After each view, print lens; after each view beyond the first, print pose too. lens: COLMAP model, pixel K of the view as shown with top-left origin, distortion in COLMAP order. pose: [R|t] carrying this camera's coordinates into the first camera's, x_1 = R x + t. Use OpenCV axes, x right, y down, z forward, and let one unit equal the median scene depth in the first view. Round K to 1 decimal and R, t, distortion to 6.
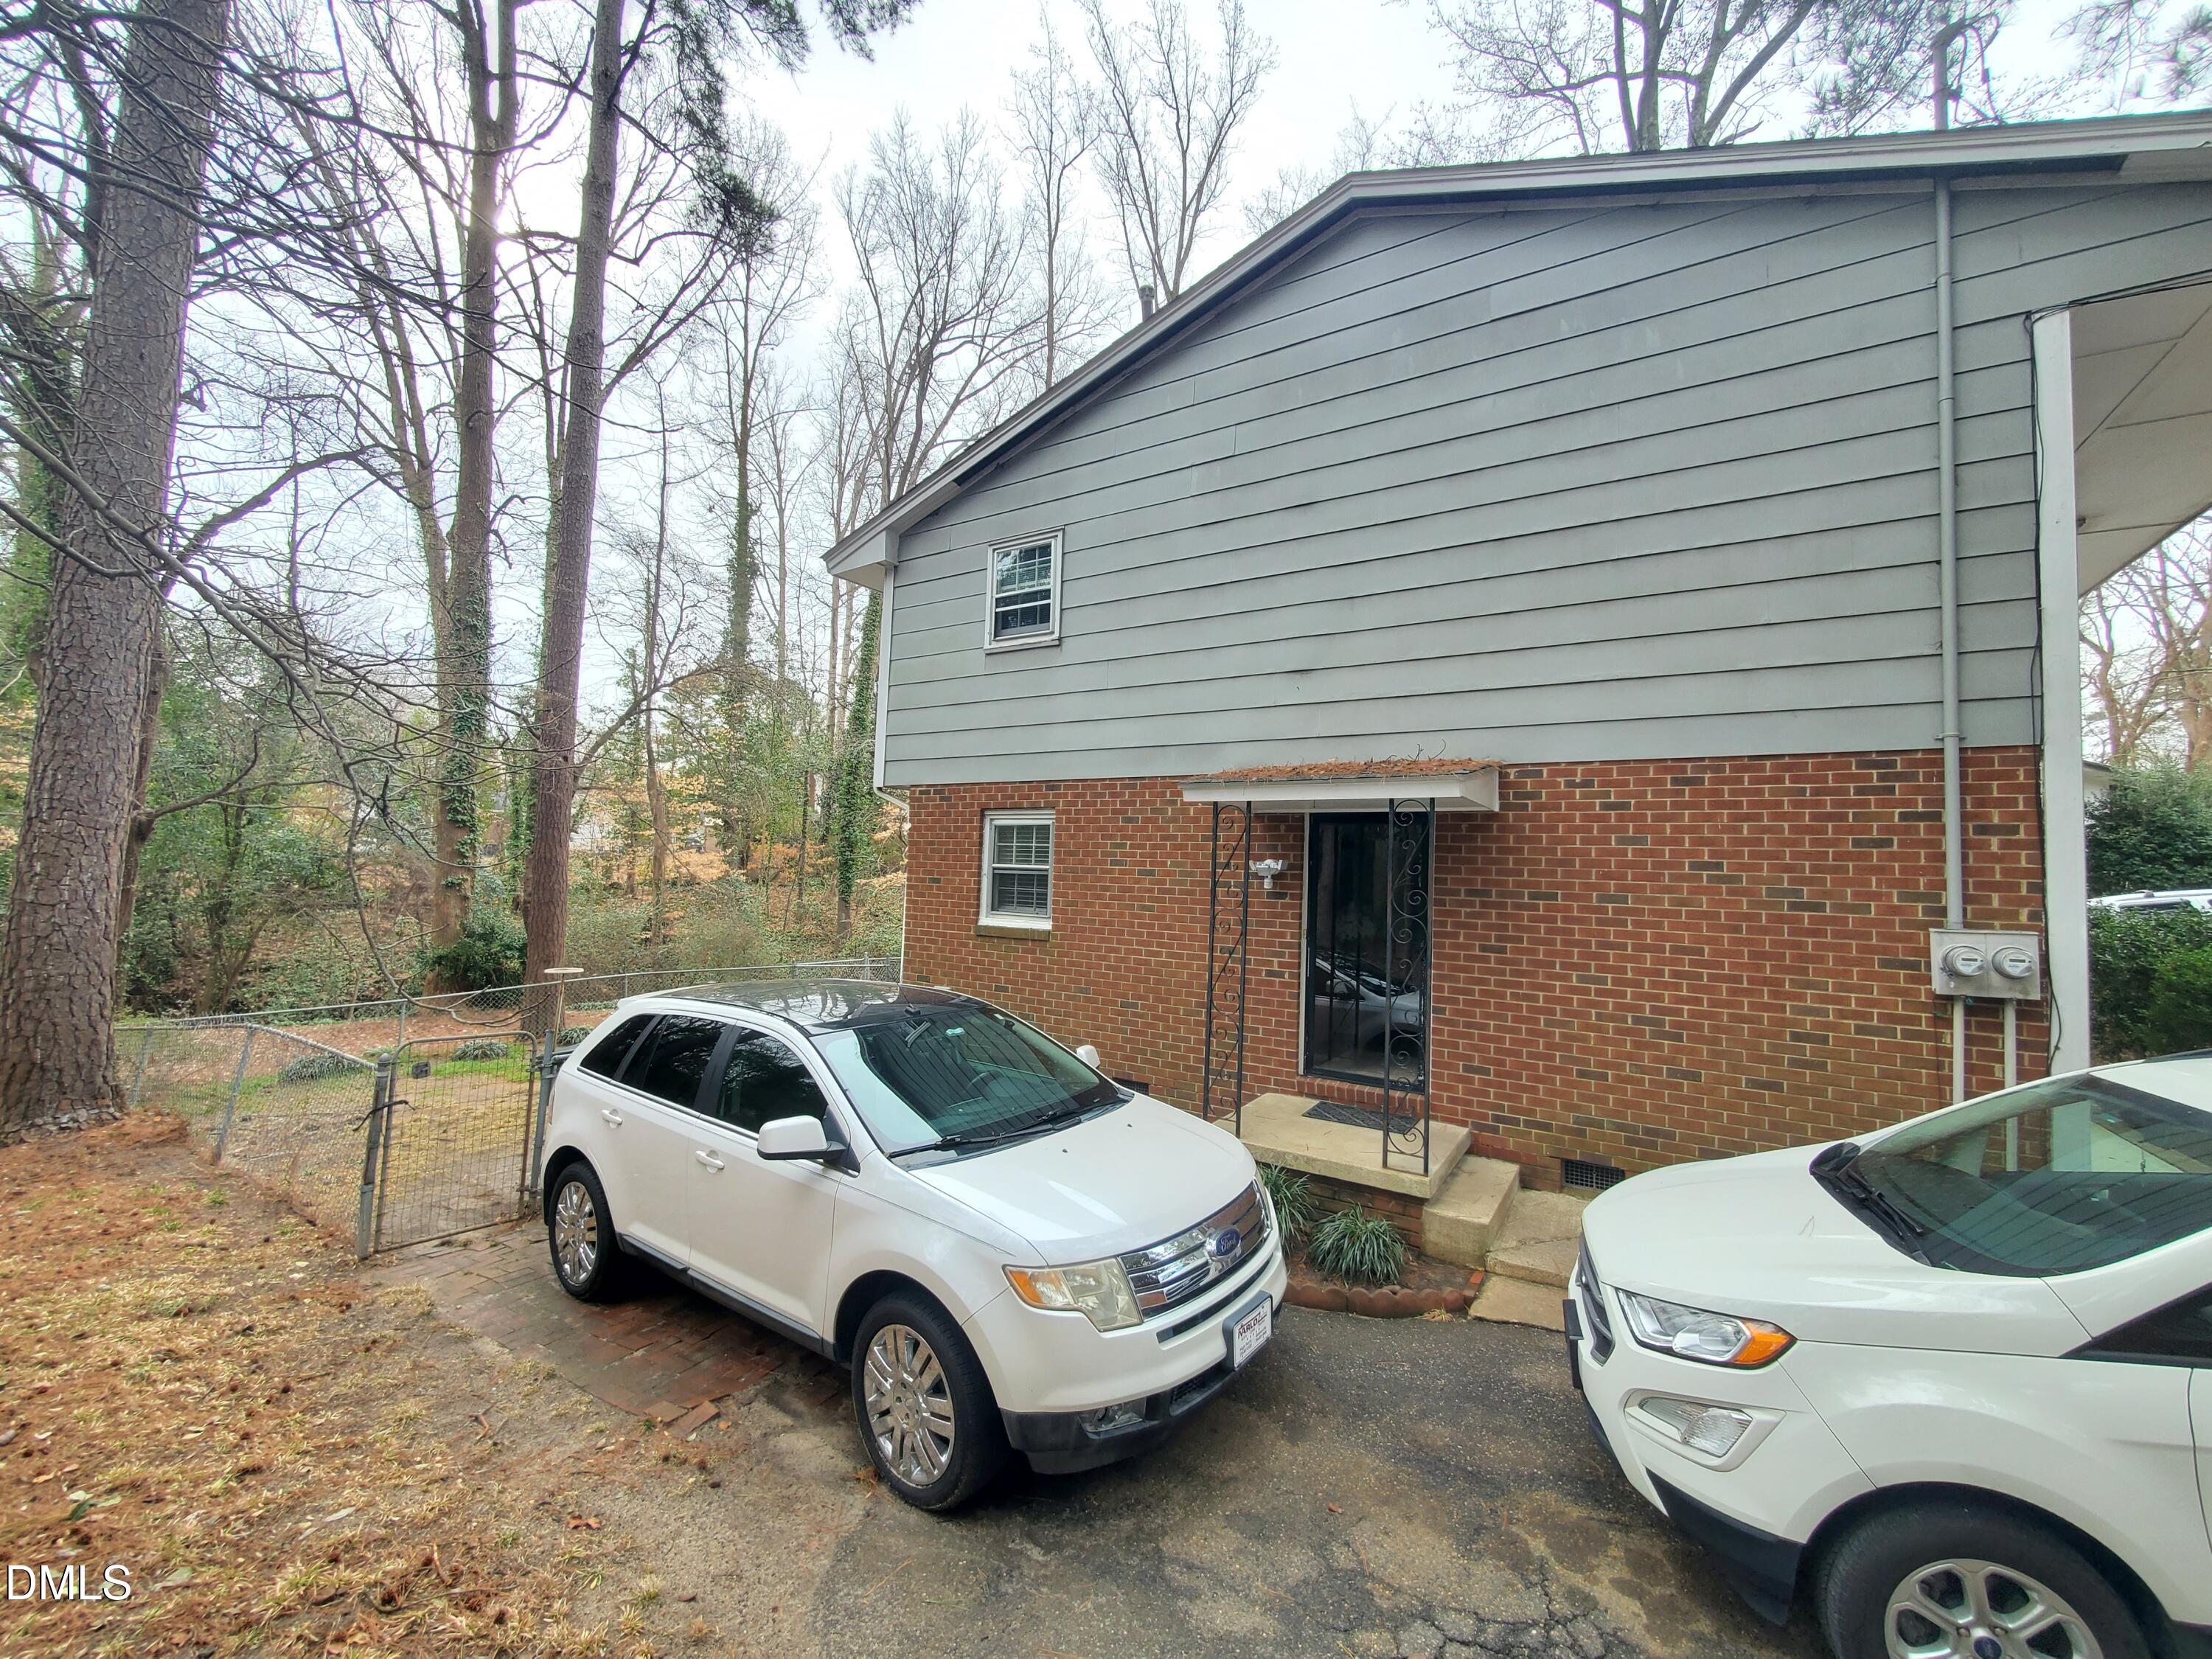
lens RADIAL K [[879.5, 0, 1119.3], [0, 879.5, 818.9], [0, 0, 1]] dist [-0.000228, -0.000419]
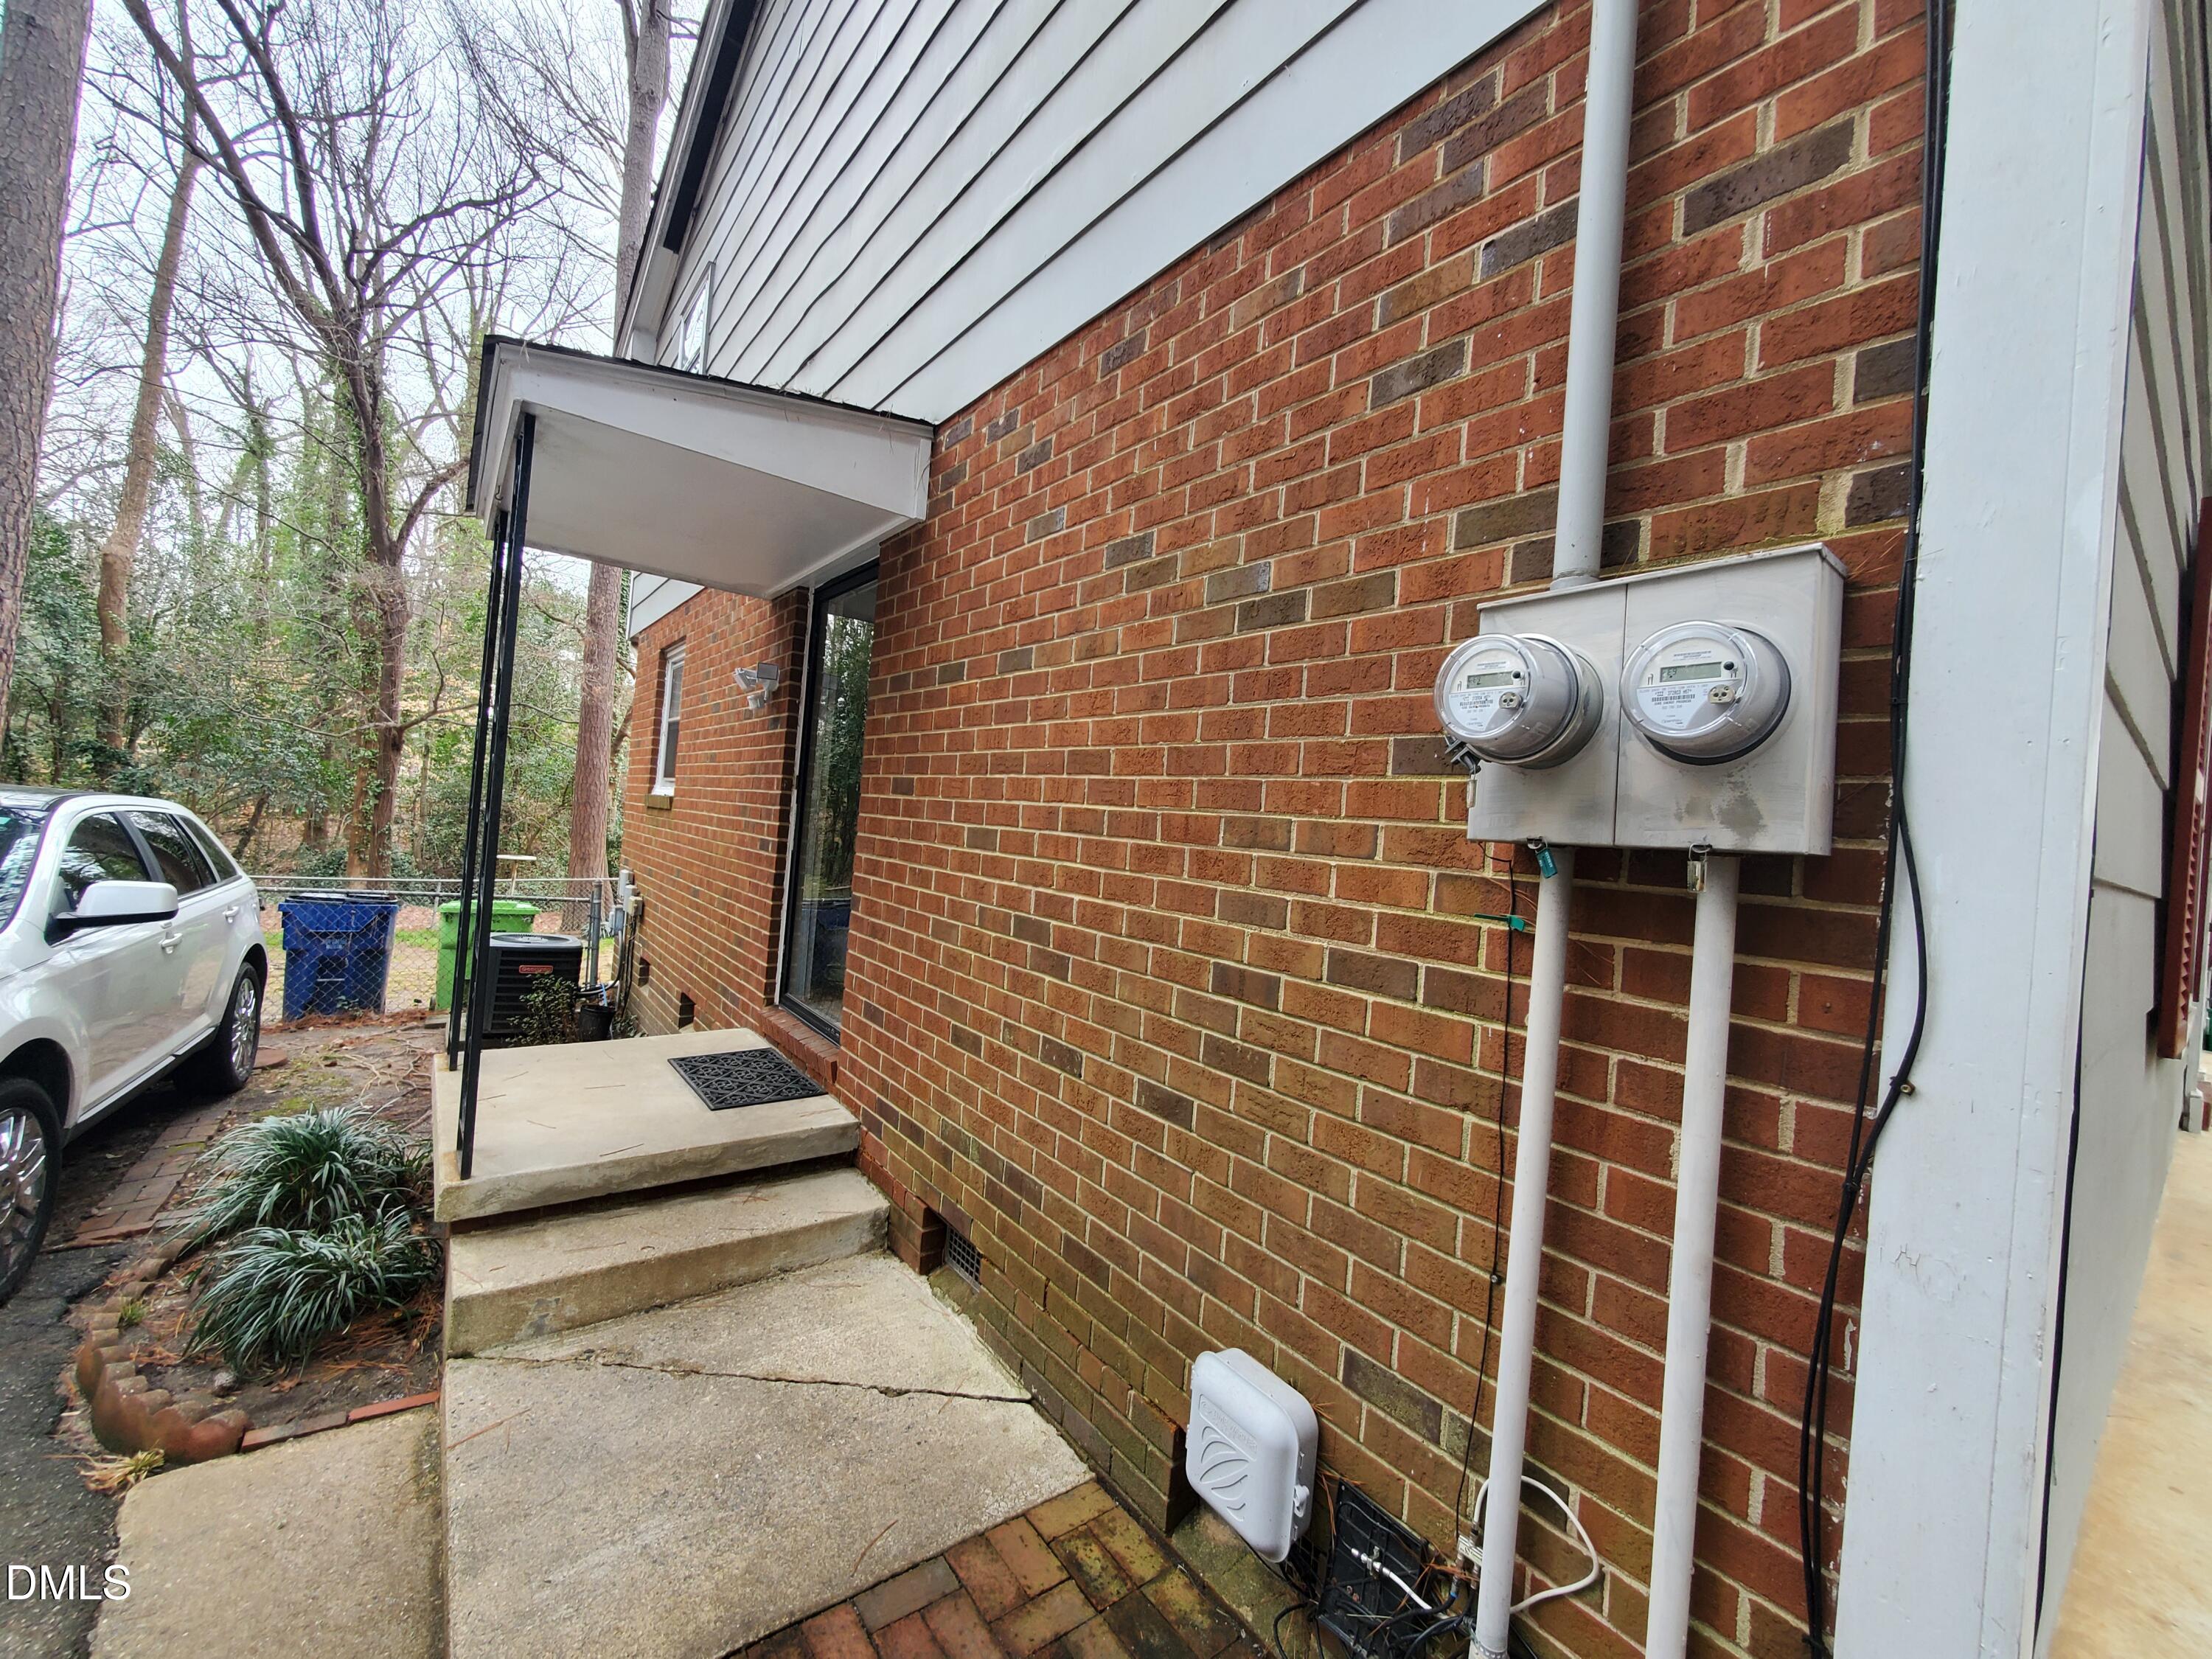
lens RADIAL K [[879.5, 0, 1098.6], [0, 879.5, 823.5], [0, 0, 1]] dist [-0.000228, -0.000419]
pose [[0.939319, 0.054146, -0.338744, 0.847607], [-0.047841, 0.998492, 0.026940, 0.178654], [0.339692, -0.009100, 0.940493, 0.653120]]
